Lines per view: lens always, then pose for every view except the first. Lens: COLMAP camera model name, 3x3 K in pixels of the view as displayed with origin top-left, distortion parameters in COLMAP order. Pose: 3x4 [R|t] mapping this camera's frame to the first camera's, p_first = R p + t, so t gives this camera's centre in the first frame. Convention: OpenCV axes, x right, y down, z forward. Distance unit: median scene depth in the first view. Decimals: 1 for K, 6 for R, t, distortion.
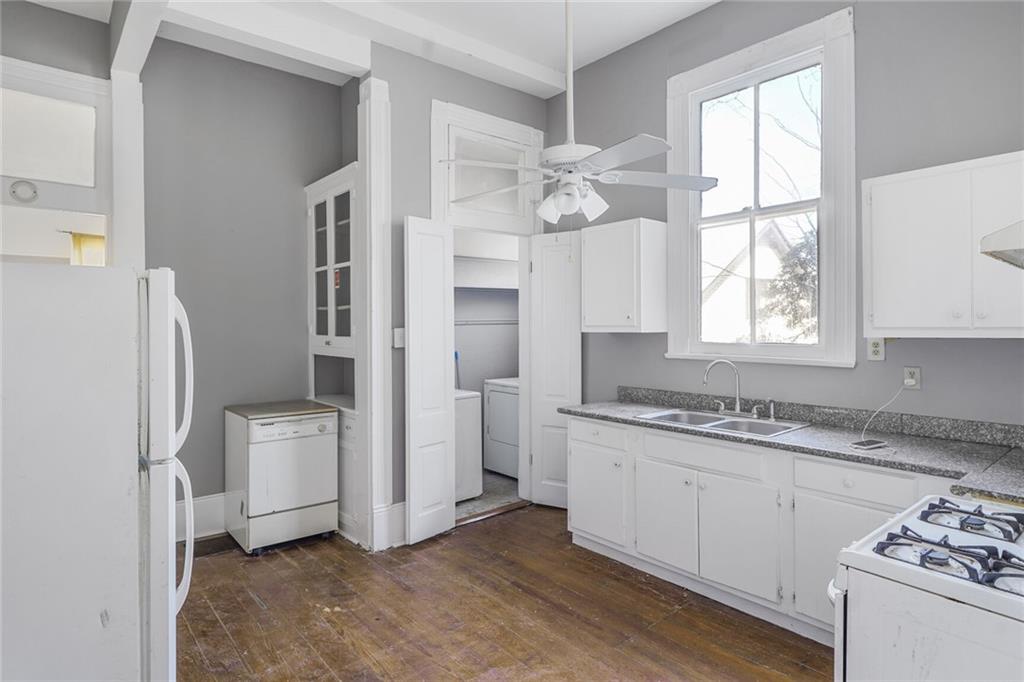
lens RADIAL K [[557.2, 0, 494.7], [0, 557.2, 319.4], [0, 0, 1]] dist [0.001614, 0.000608]
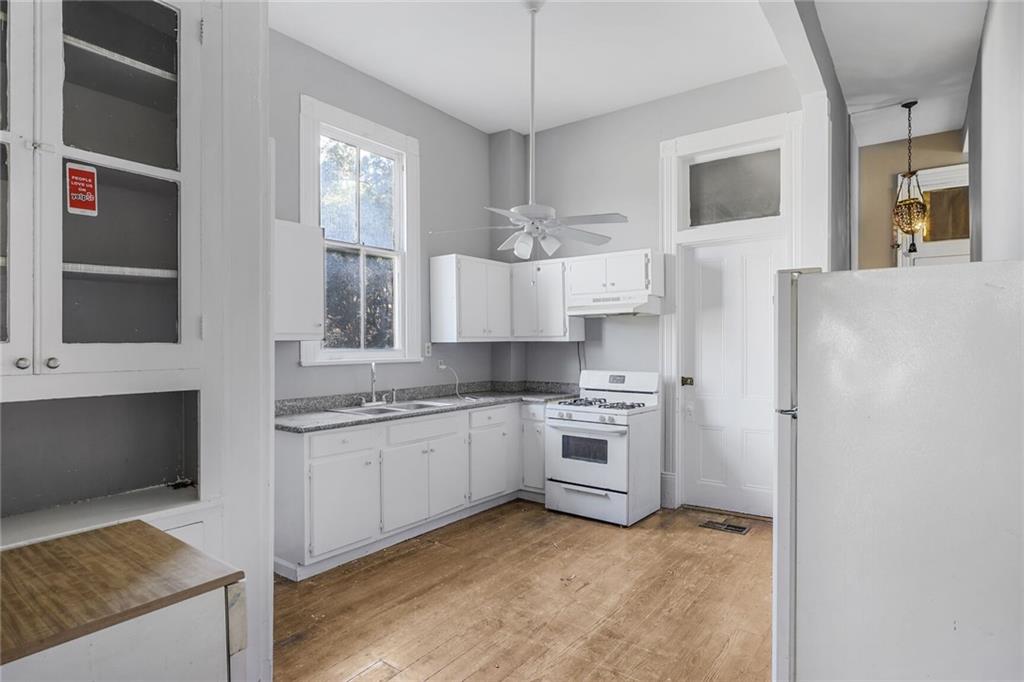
lens RADIAL K [[557.2, 0, 510.6], [0, 557.2, 346.9], [0, 0, 1]] dist [0.001614, 0.000608]
pose [[-0.243919, 0.001673, 0.969794, -0.932270], [-0.002925, 0.999993, -0.002460, 0.042645], [-0.969791, -0.003437, -0.243913, 1.059655]]
